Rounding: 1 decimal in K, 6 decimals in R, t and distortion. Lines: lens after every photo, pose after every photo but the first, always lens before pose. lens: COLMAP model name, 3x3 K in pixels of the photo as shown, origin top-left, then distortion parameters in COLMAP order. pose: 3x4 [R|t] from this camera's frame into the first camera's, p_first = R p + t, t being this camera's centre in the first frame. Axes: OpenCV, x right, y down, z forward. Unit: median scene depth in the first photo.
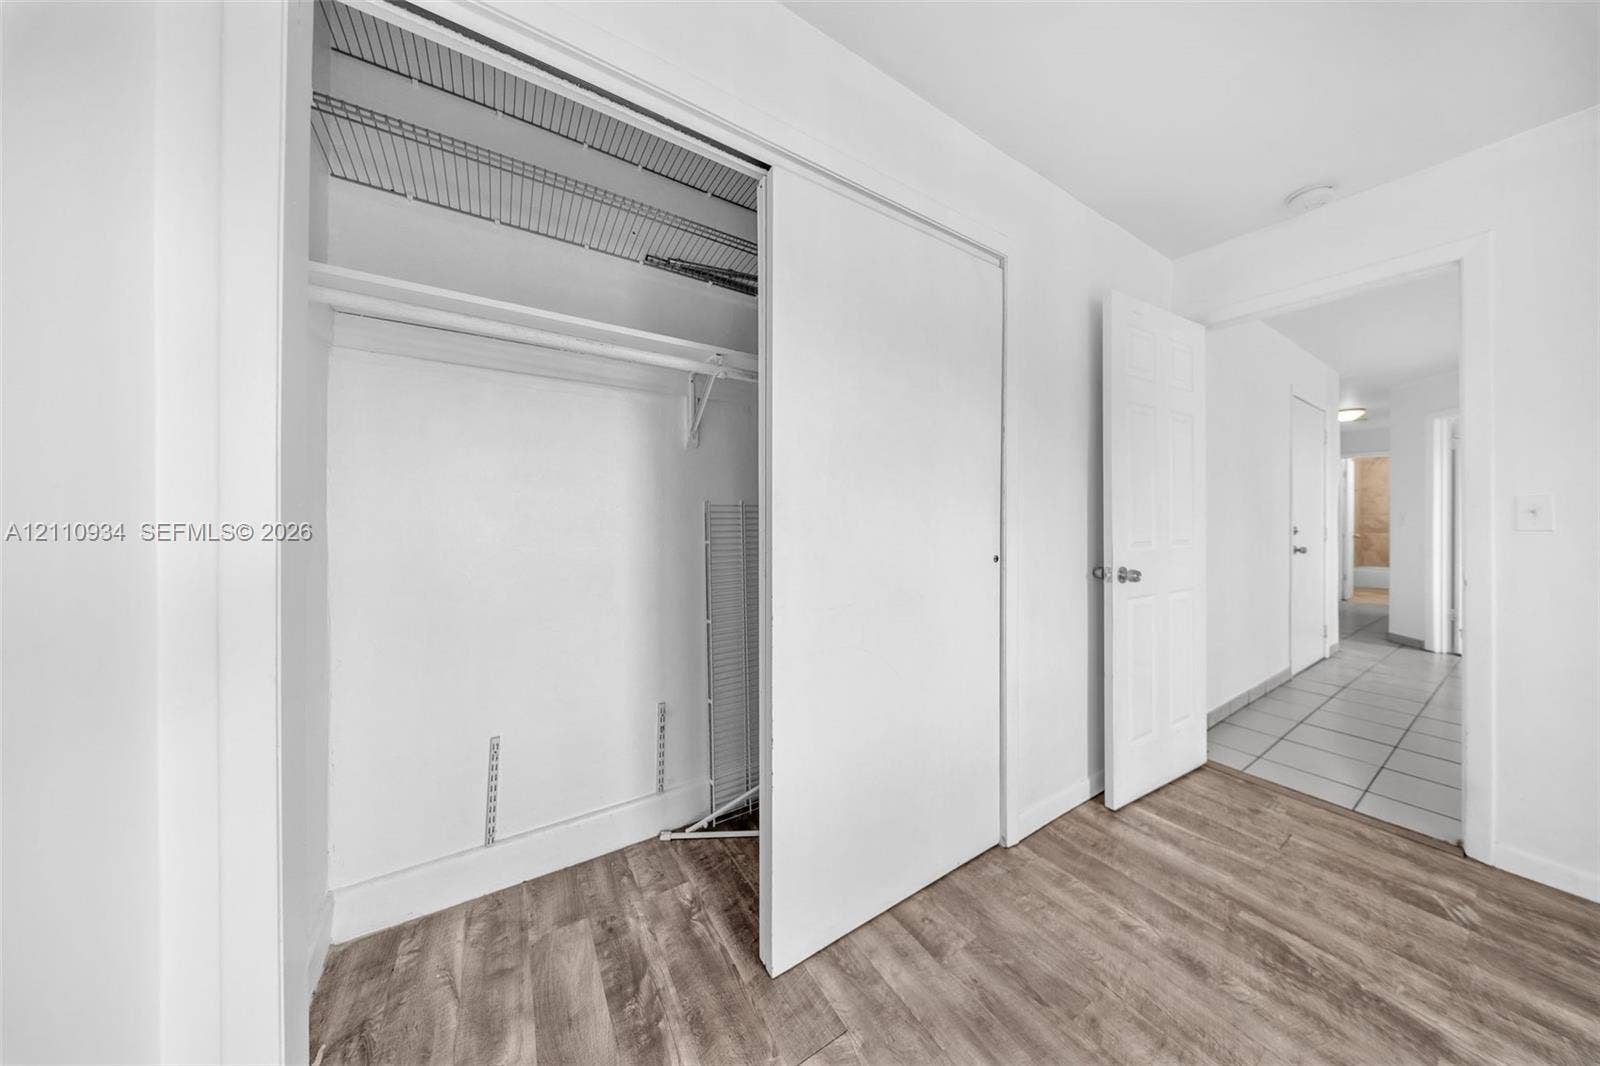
lens RADIAL K [[481.7, 0, 795.0], [0, 481.7, 517.6], [0, 0, 1]] dist [0.000113, -0.000035]
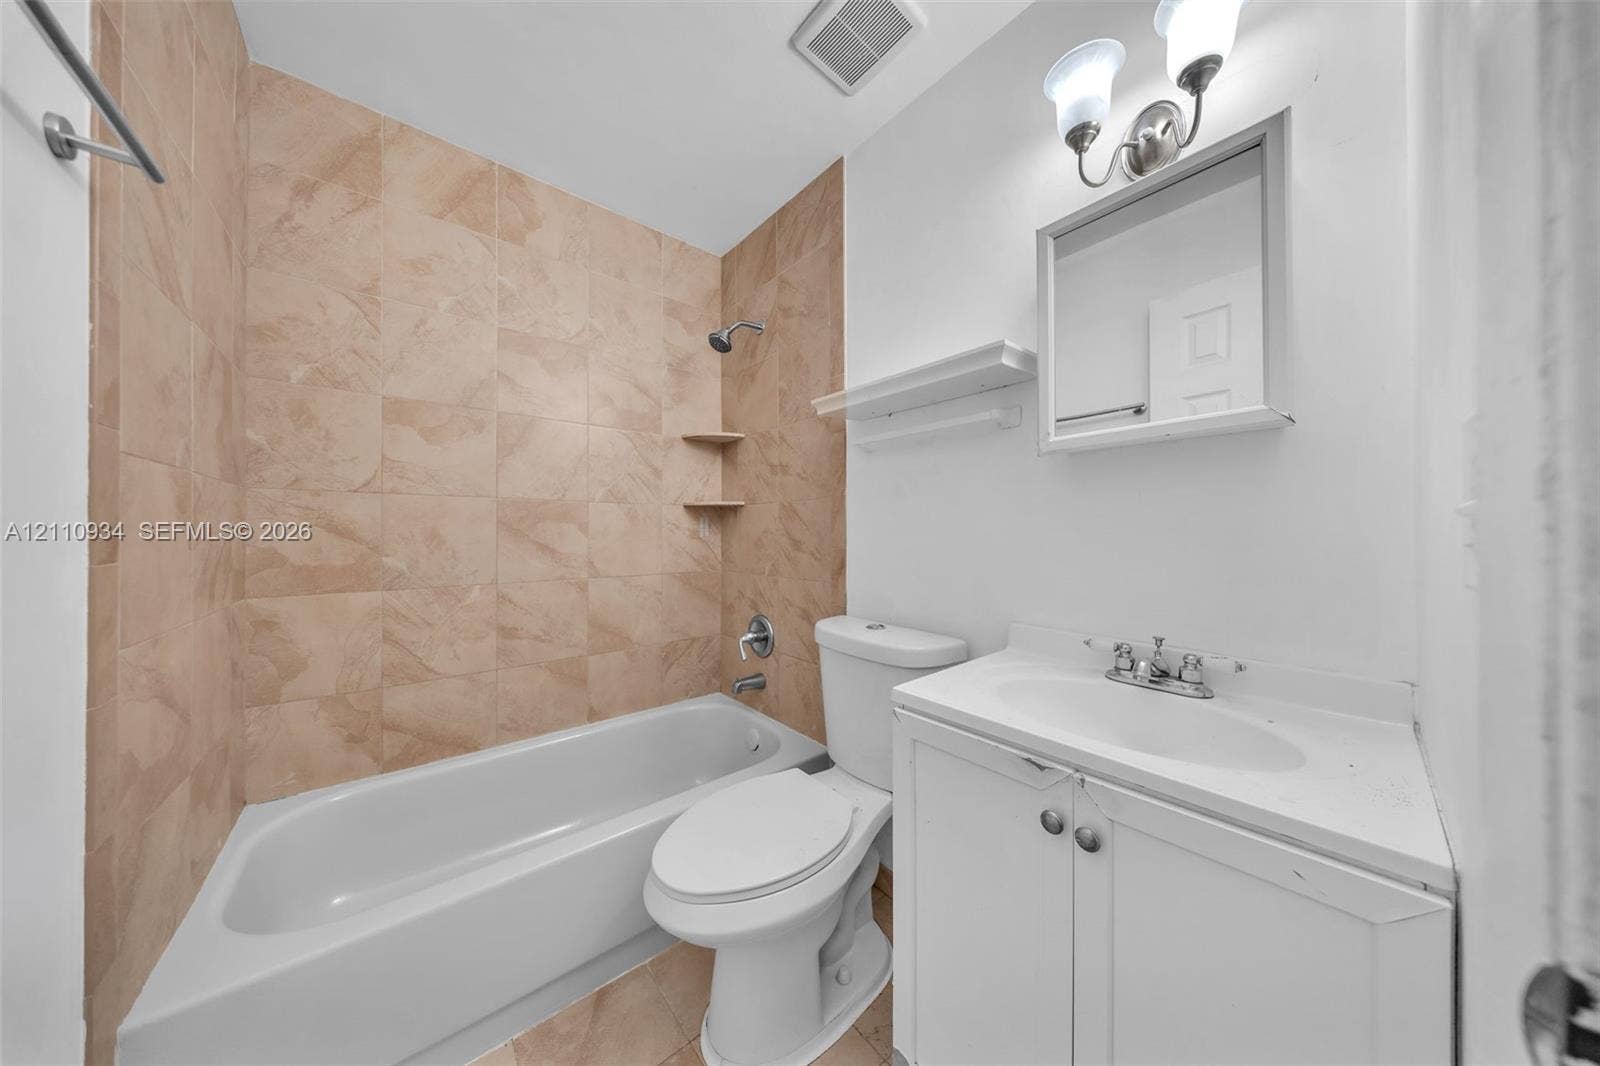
lens RADIAL K [[481.7, 0, 795.0], [0, 481.7, 517.6], [0, 0, 1]] dist [0.000113, -0.000035]
pose [[-0.135179, 0.004951, 0.990809, 1.844827], [0.000386, 0.999988, -0.004944, 0.007415], [-0.990821, -0.000286, -0.135179, 1.558390]]
